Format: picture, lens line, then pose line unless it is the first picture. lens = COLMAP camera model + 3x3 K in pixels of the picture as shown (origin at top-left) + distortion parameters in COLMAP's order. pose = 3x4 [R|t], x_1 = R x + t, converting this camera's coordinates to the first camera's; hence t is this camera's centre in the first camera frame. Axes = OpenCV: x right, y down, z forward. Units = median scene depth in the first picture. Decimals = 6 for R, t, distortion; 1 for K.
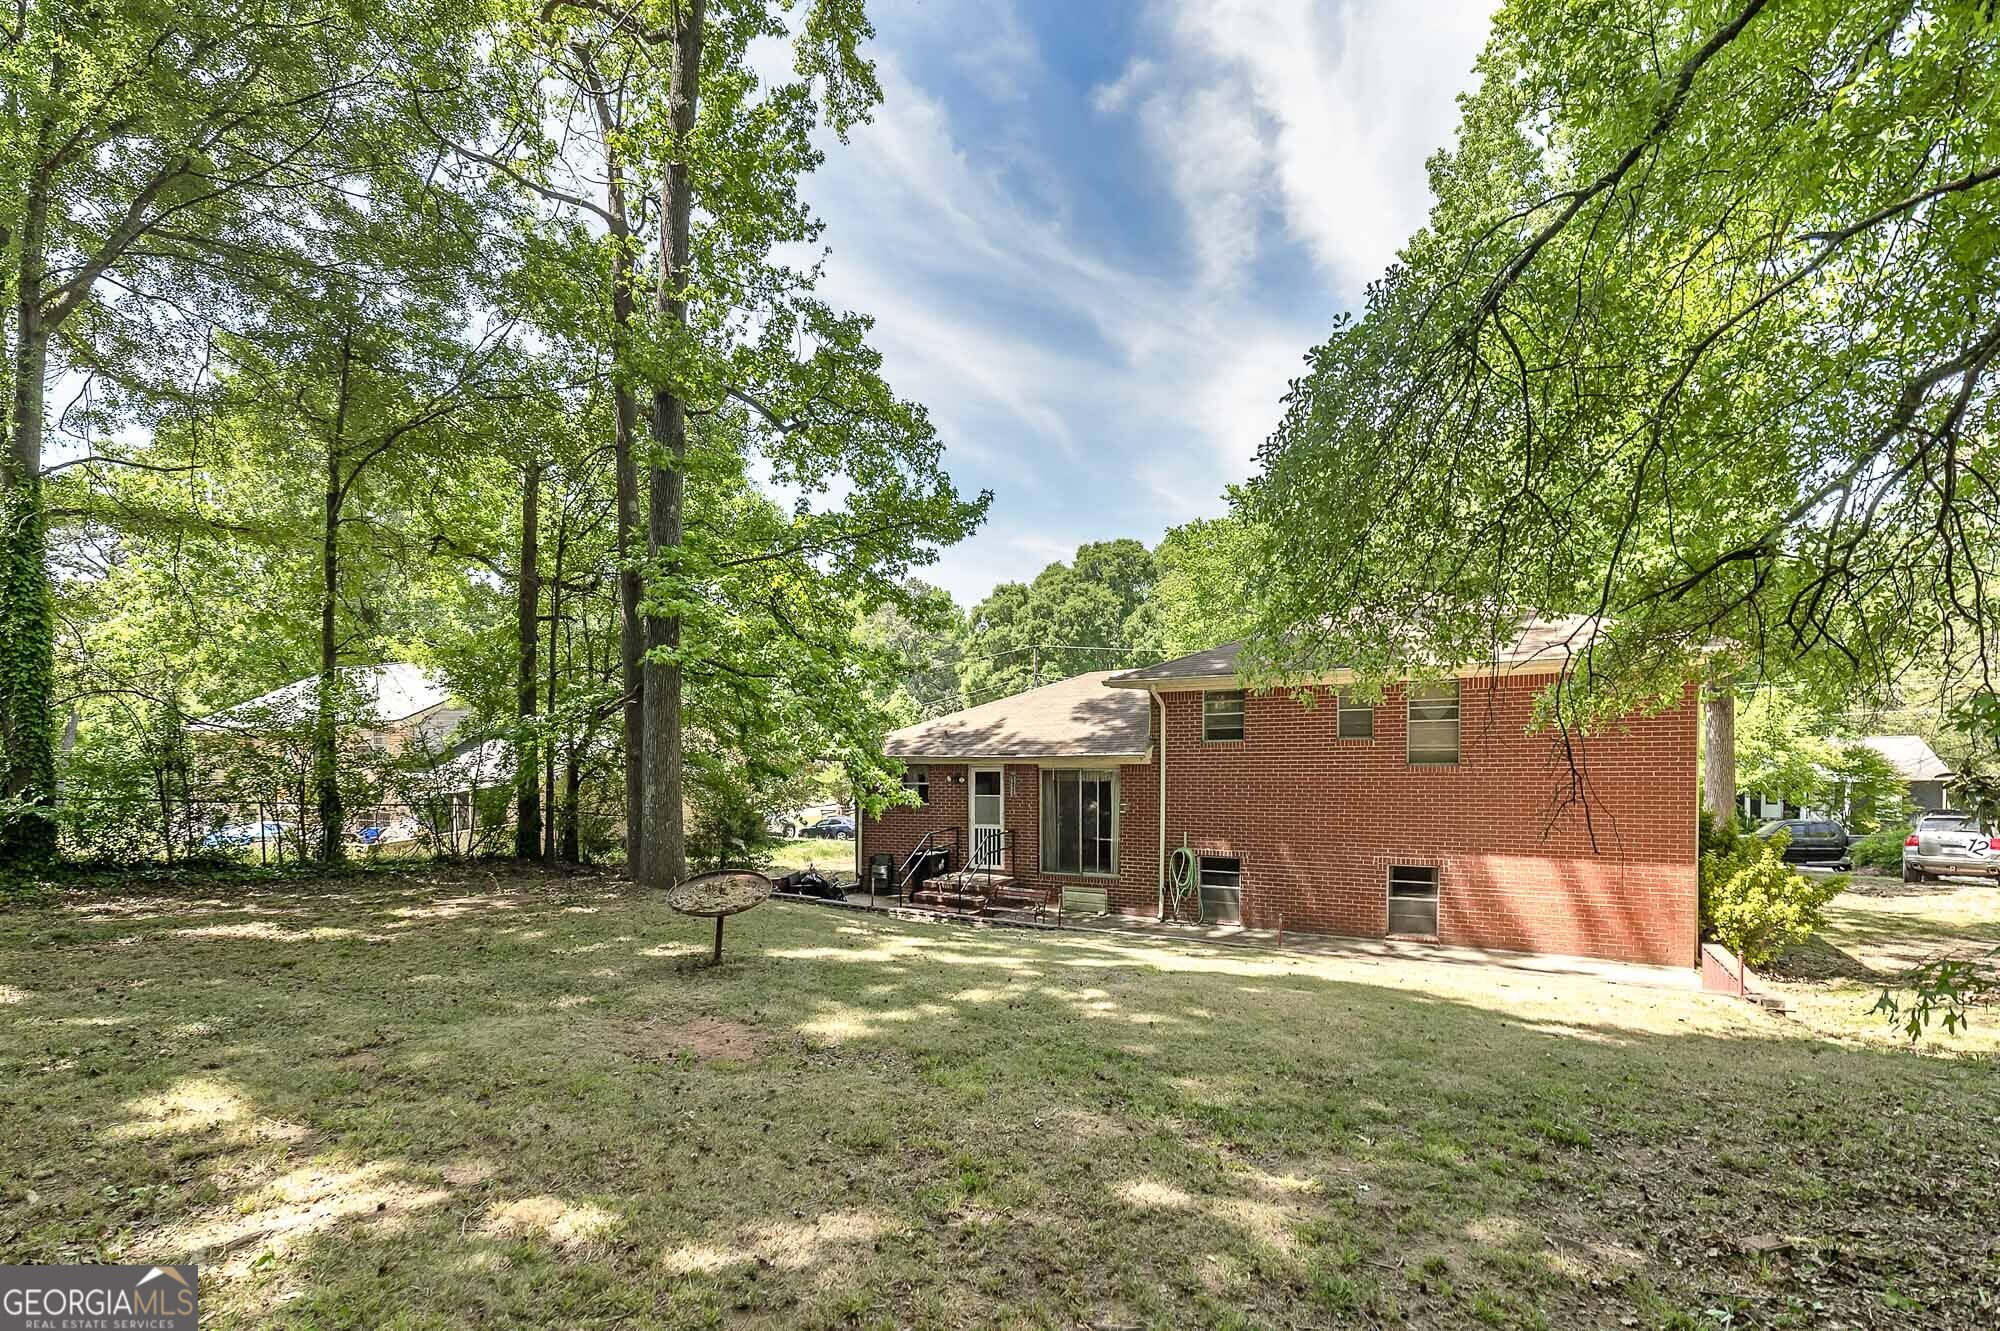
lens RADIAL K [[789.1, 0, 1000.0], [0, 789.1, 665.5], [0, 0, 1]] dist [0.013238, 0.000092]
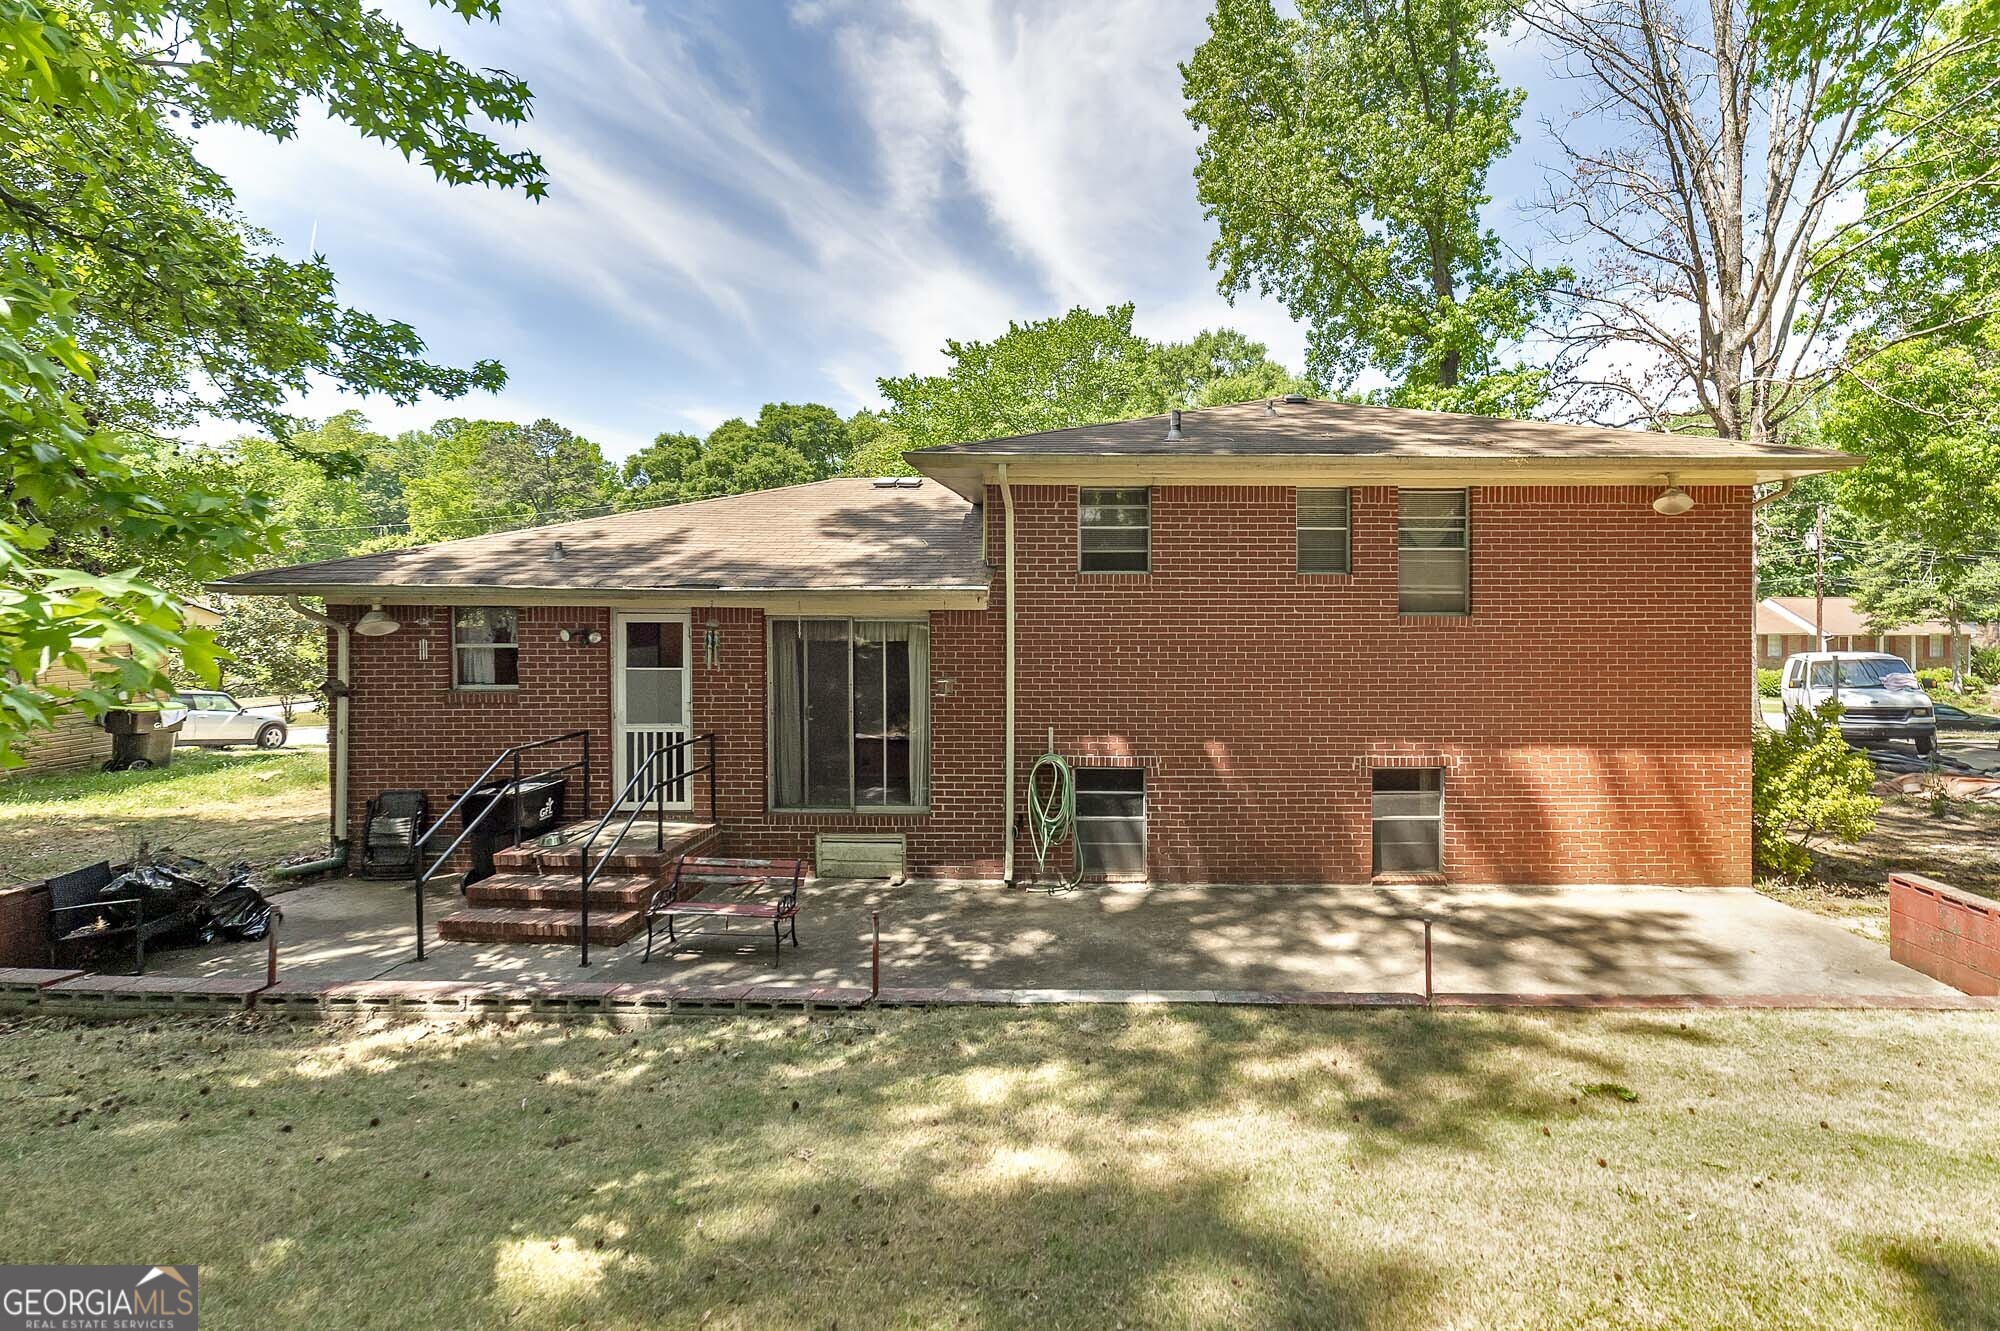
lens RADIAL K [[788.5, 0, 1086.5], [0, 788.5, 665.4], [0, 0, 1]] dist [-0.001622, -0.000071]
pose [[0.881747, -0.002361, 0.471717, -0.010191], [-0.068262, 0.988823, 0.132547, 0.080561], [-0.466757, -0.149073, 0.871731, 0.449927]]
